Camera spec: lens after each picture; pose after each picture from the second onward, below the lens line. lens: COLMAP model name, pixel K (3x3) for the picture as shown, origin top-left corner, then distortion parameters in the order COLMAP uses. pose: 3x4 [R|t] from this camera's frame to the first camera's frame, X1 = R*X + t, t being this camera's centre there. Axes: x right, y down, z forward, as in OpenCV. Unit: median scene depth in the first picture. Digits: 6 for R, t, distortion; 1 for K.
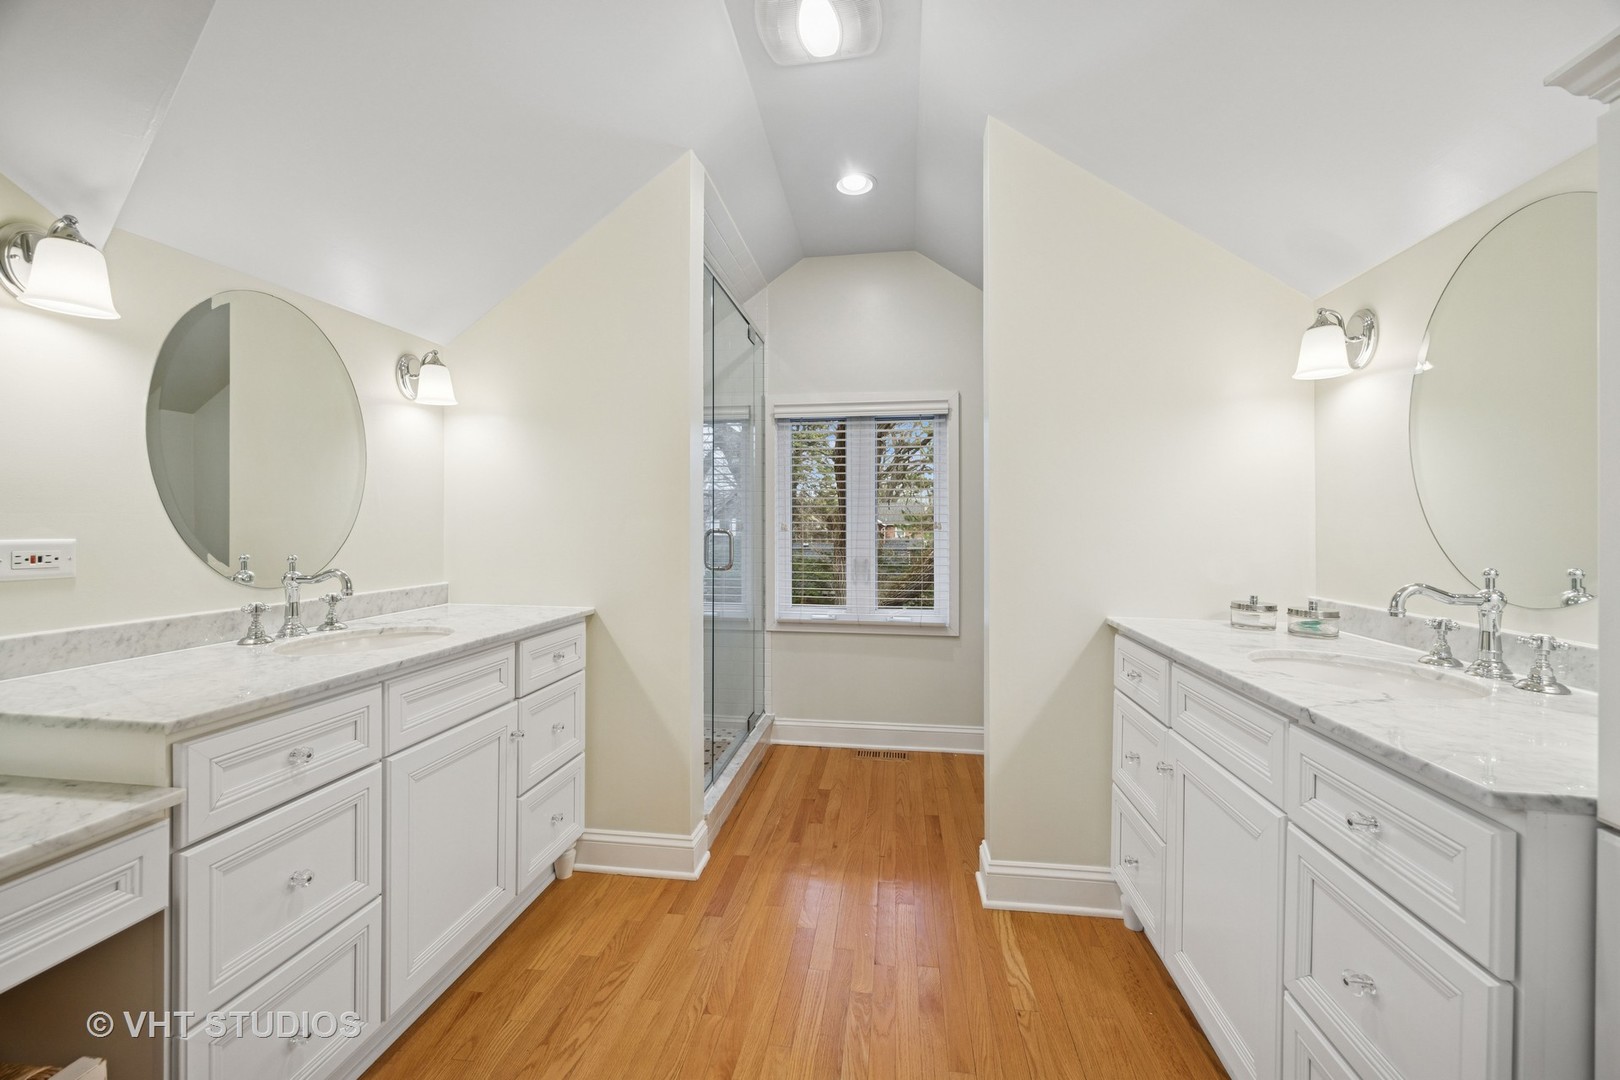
lens RADIAL K [[625.0, 0, 809.7], [0, 625.0, 530.9], [0, 0, 1]] dist [-0.004156, -0.000043]
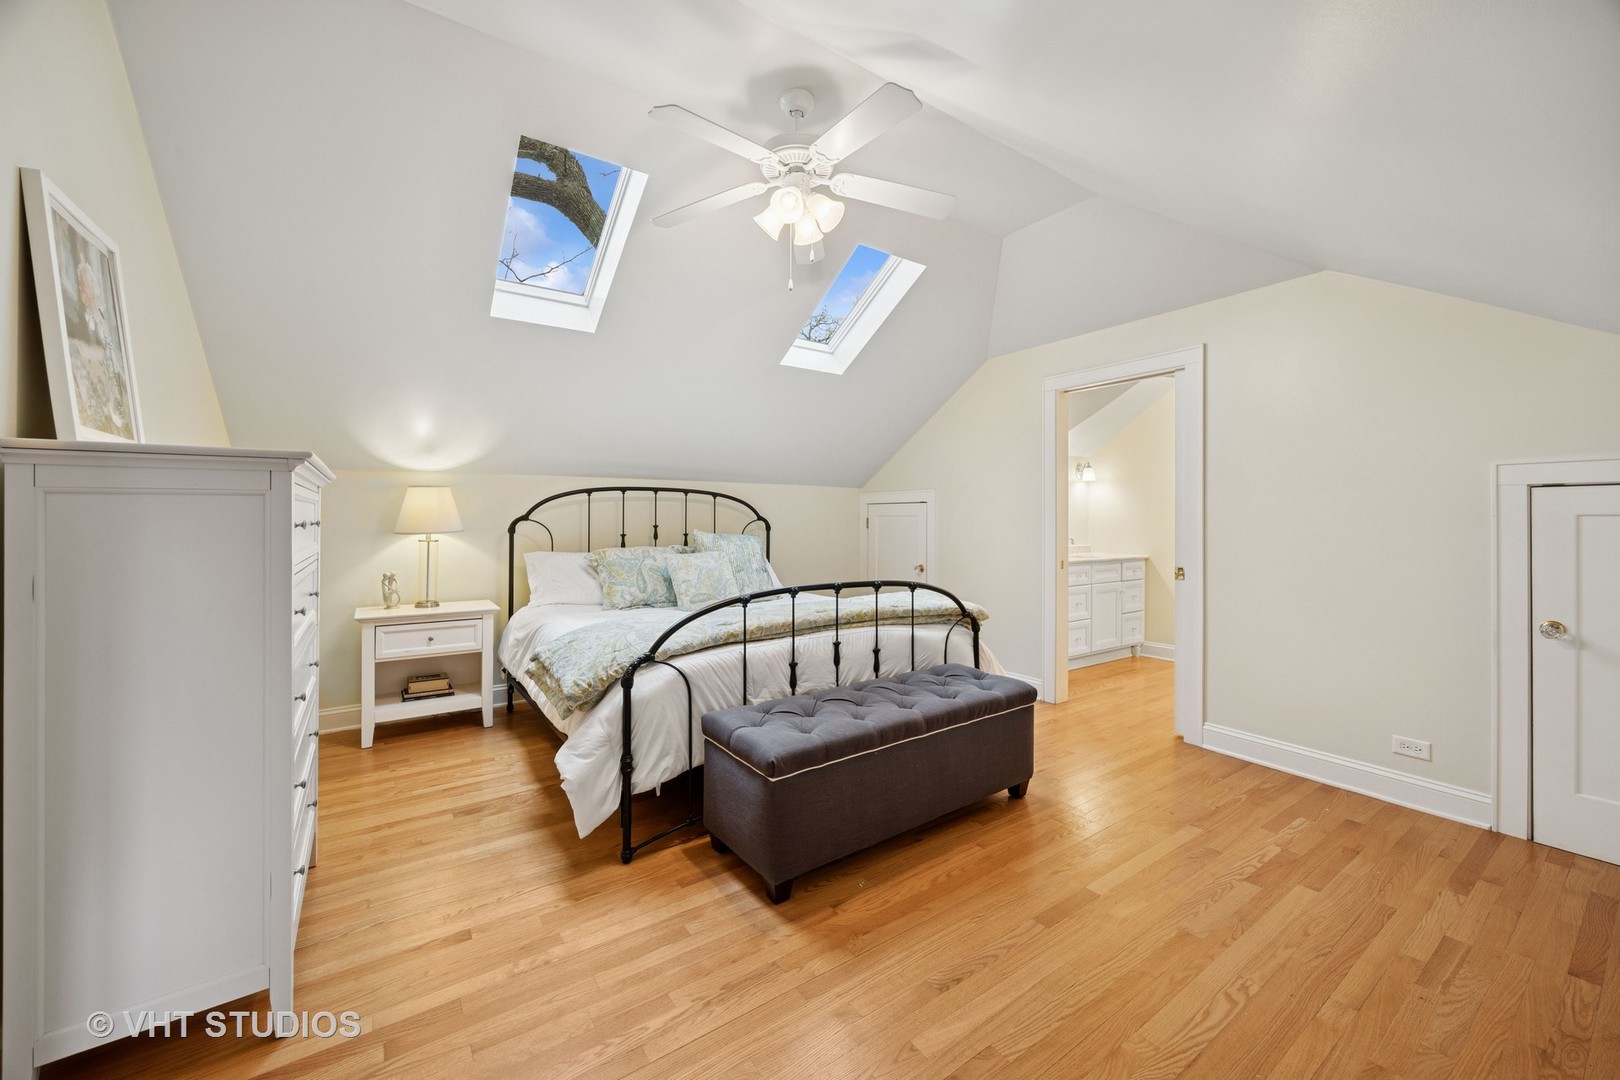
lens RADIAL K [[625.0, 0, 805.6], [0, 625.0, 514.8], [0, 0, 1]] dist [-0.004156, -0.000043]
pose [[0.678868, -0.000756, -0.734260, 0.618386], [-0.010721, 0.999883, -0.010942, -0.003189], [0.734182, 0.015300, 0.678780, -1.888978]]
